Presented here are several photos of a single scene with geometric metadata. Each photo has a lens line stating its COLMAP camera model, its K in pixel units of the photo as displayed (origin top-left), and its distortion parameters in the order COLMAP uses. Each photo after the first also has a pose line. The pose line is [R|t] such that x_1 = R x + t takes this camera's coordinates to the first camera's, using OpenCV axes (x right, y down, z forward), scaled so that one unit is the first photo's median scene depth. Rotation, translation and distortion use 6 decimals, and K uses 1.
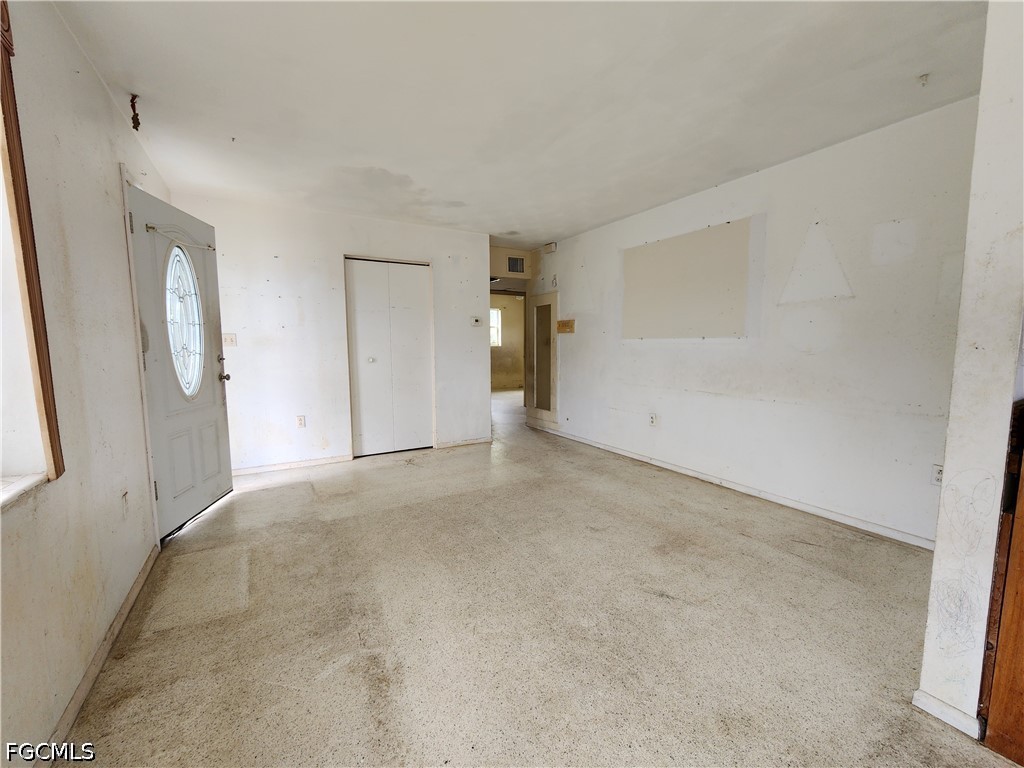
lens RADIAL K [[419.3, 0, 510.2], [0, 419.3, 386.0], [0, 0, 1]] dist [-0.003285, 0.000672]
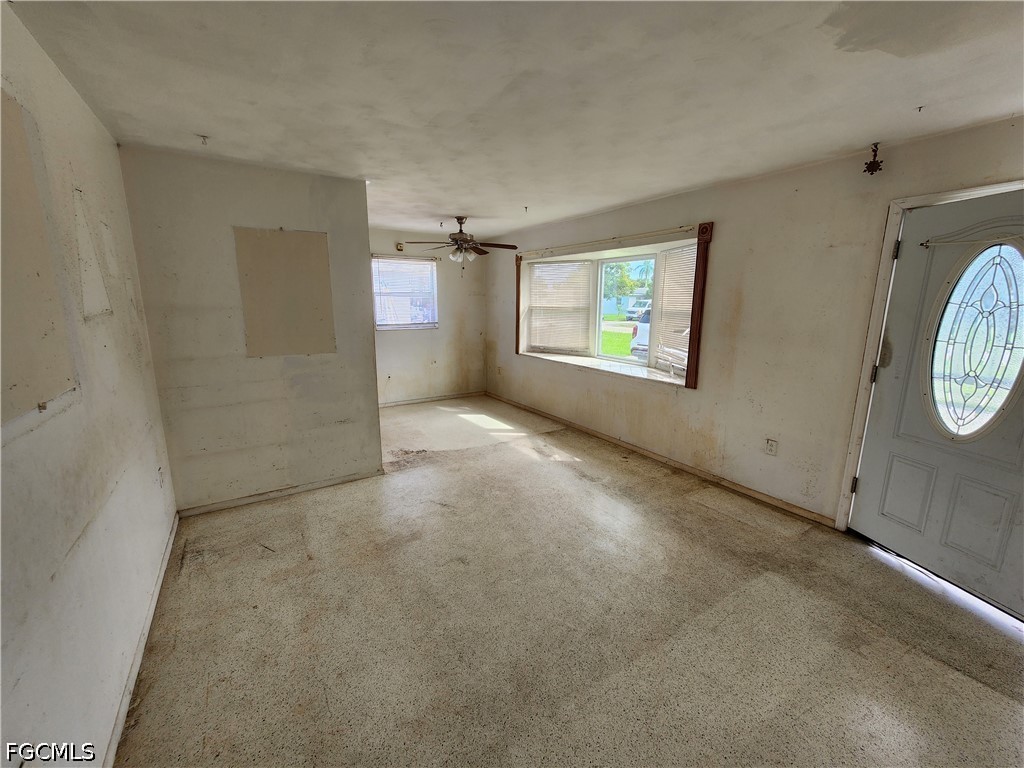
lens RADIAL K [[419.3, 0, 516.3], [0, 419.3, 383.4], [0, 0, 1]] dist [-0.003285, 0.000672]
pose [[-0.998747, 0.006656, -0.049596, 0.165736], [-0.008041, 0.956893, 0.290330, -0.423900], [0.049390, 0.290365, -0.955640, 2.435669]]
